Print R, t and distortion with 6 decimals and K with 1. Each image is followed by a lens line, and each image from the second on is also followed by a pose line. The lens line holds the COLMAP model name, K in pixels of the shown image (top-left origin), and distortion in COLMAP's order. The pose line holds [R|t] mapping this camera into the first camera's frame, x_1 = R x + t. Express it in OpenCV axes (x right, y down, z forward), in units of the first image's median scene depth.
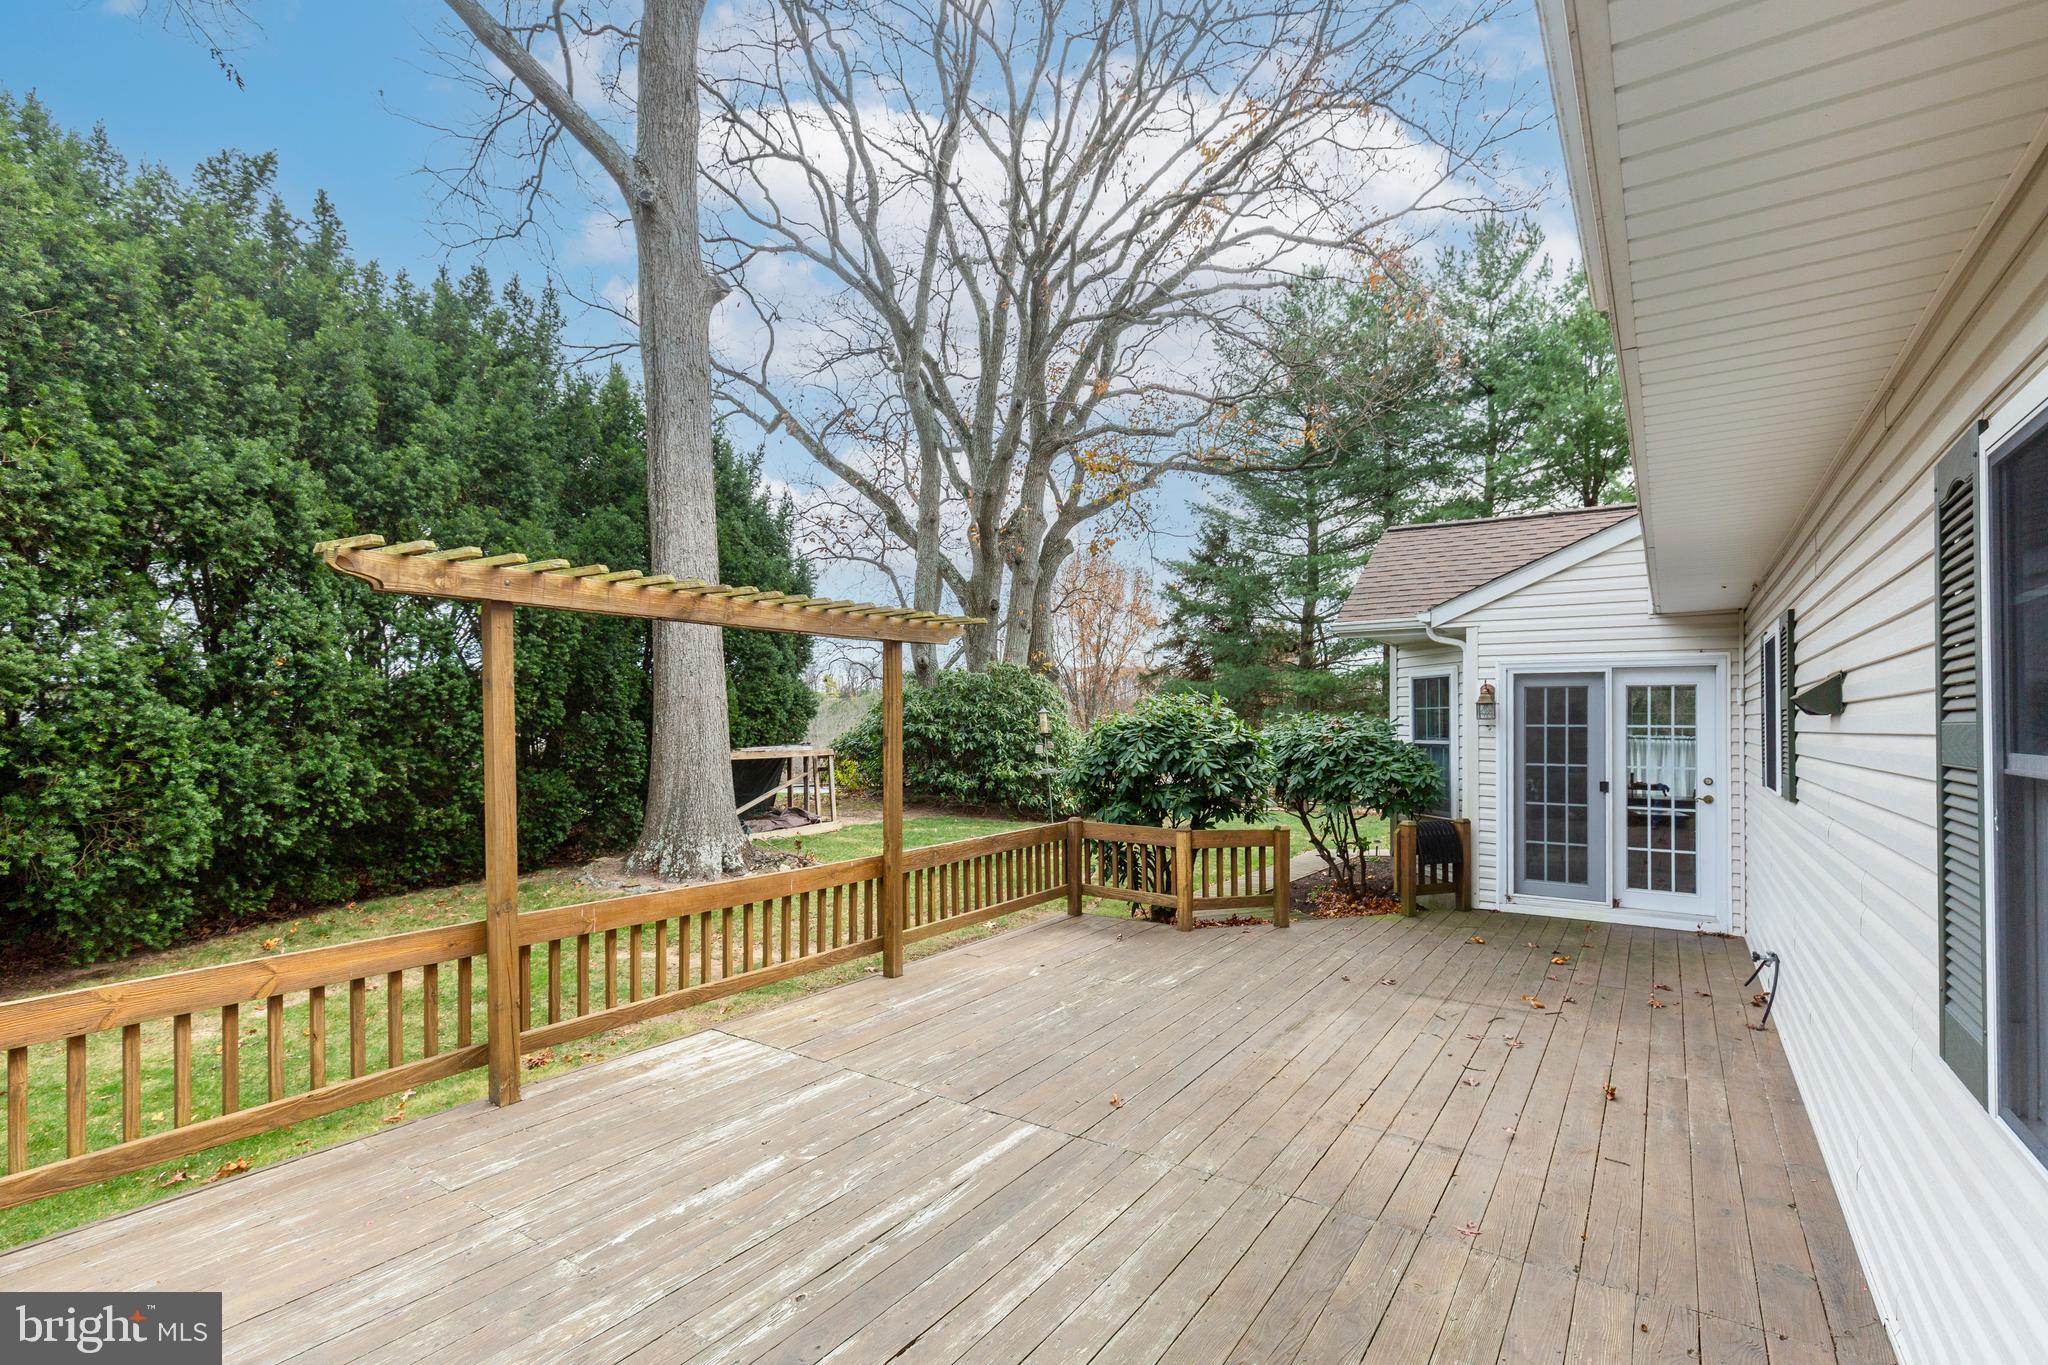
lens RADIAL K [[952.6, 0, 1019.6], [0, 952.6, 702.3], [0, 0, 1]] dist [0.004878, -0.000114]
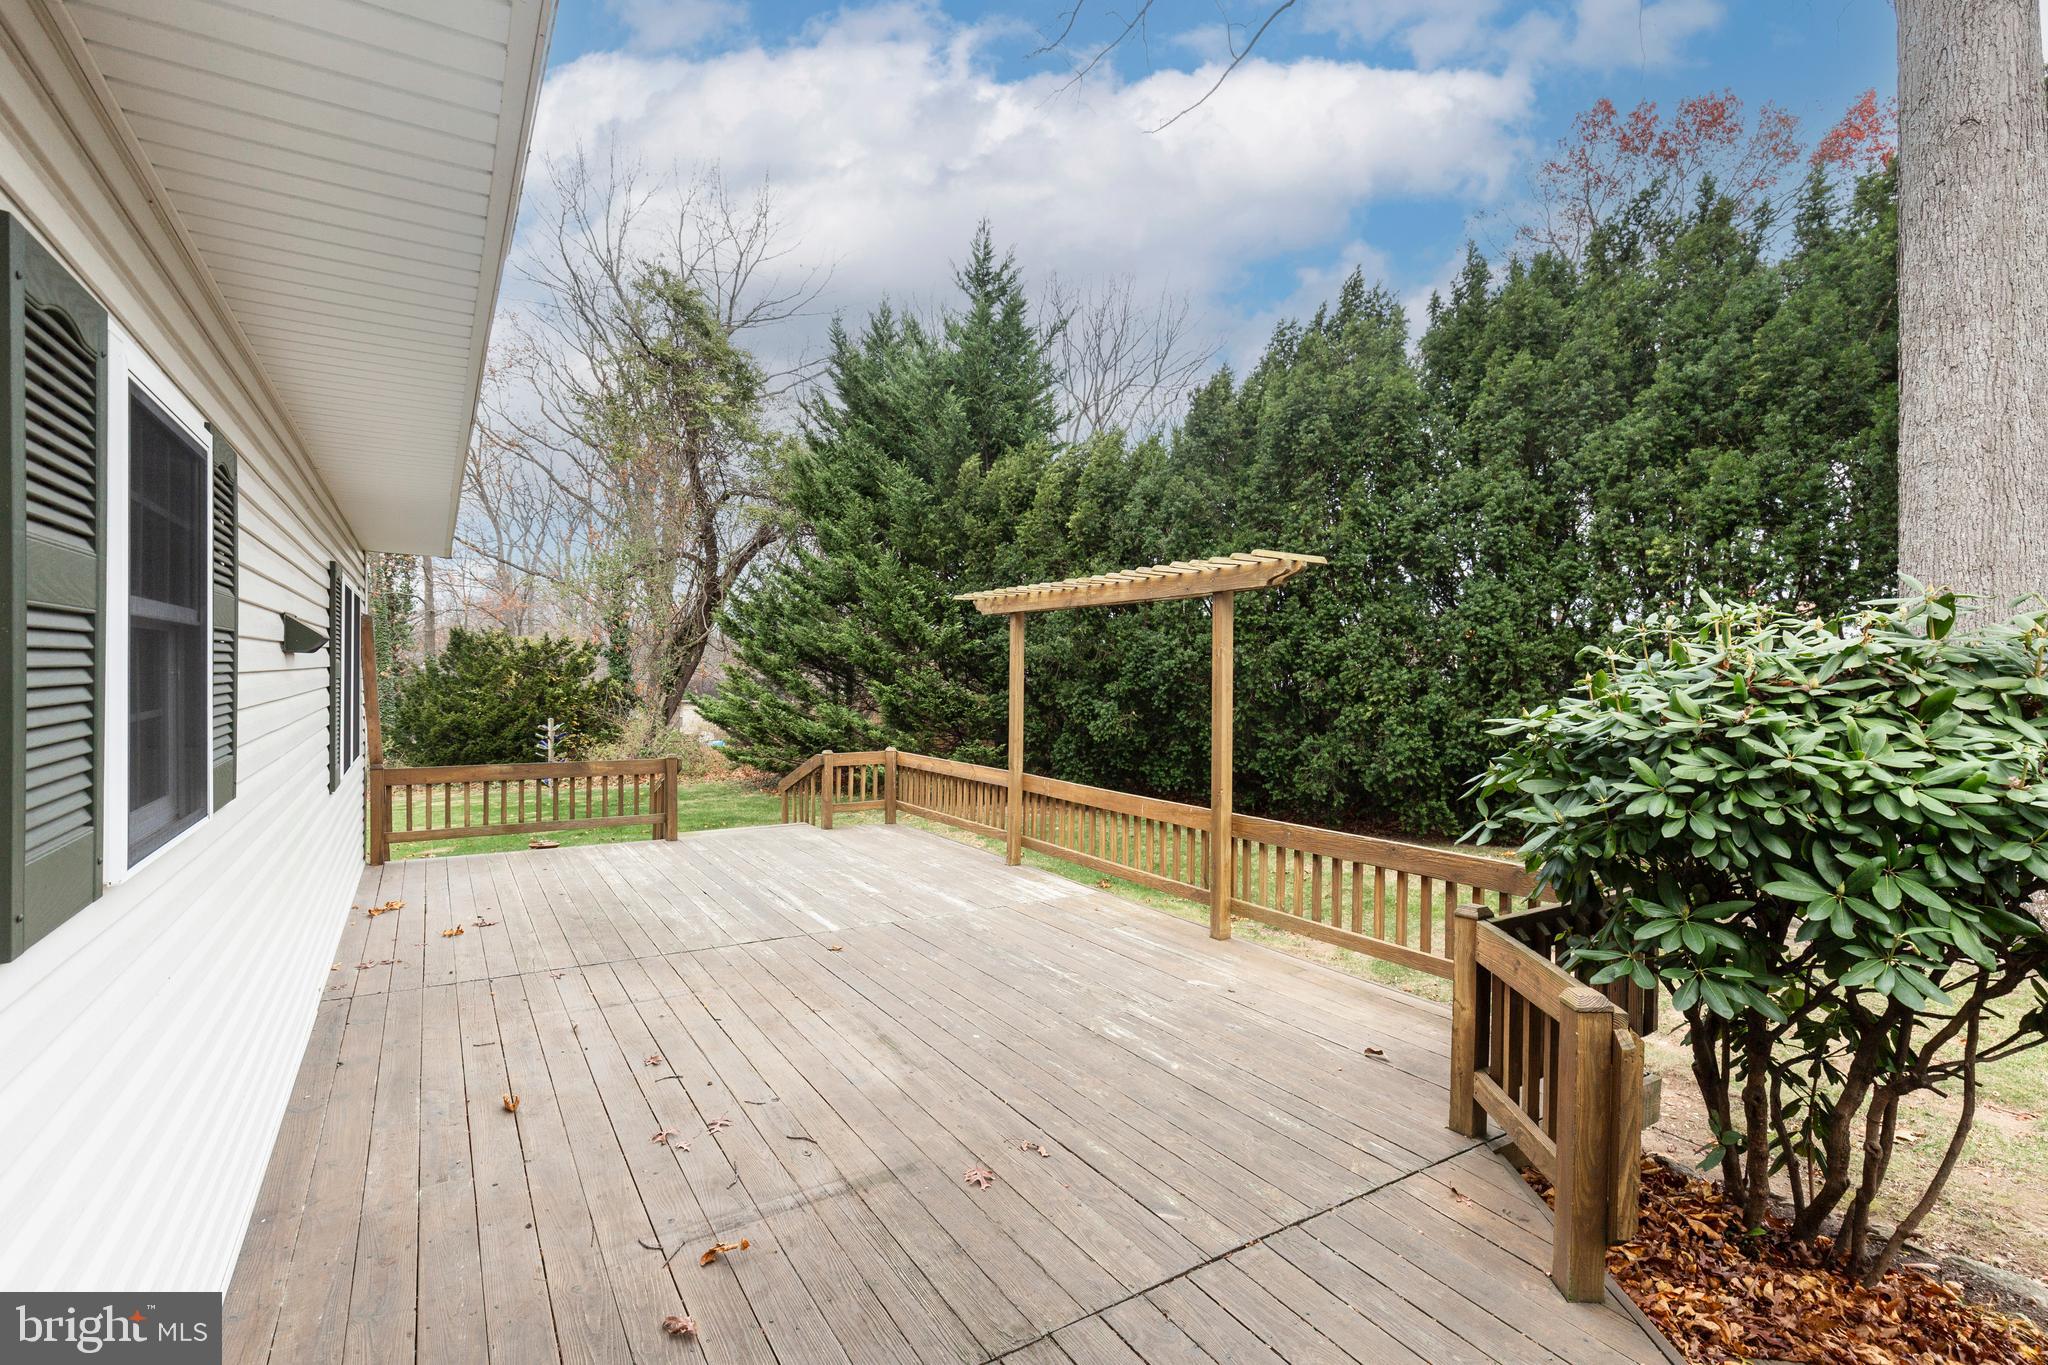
lens RADIAL K [[952.6, 0, 1022.5], [0, 952.6, 678.5], [0, 0, 1]] dist [0.004878, -0.000114]
pose [[-0.404955, -0.003475, -0.914330, 1.128623], [0.001401, 0.999989, -0.004421, 0.039120], [0.914336, -0.003072, -0.404946, 1.642875]]
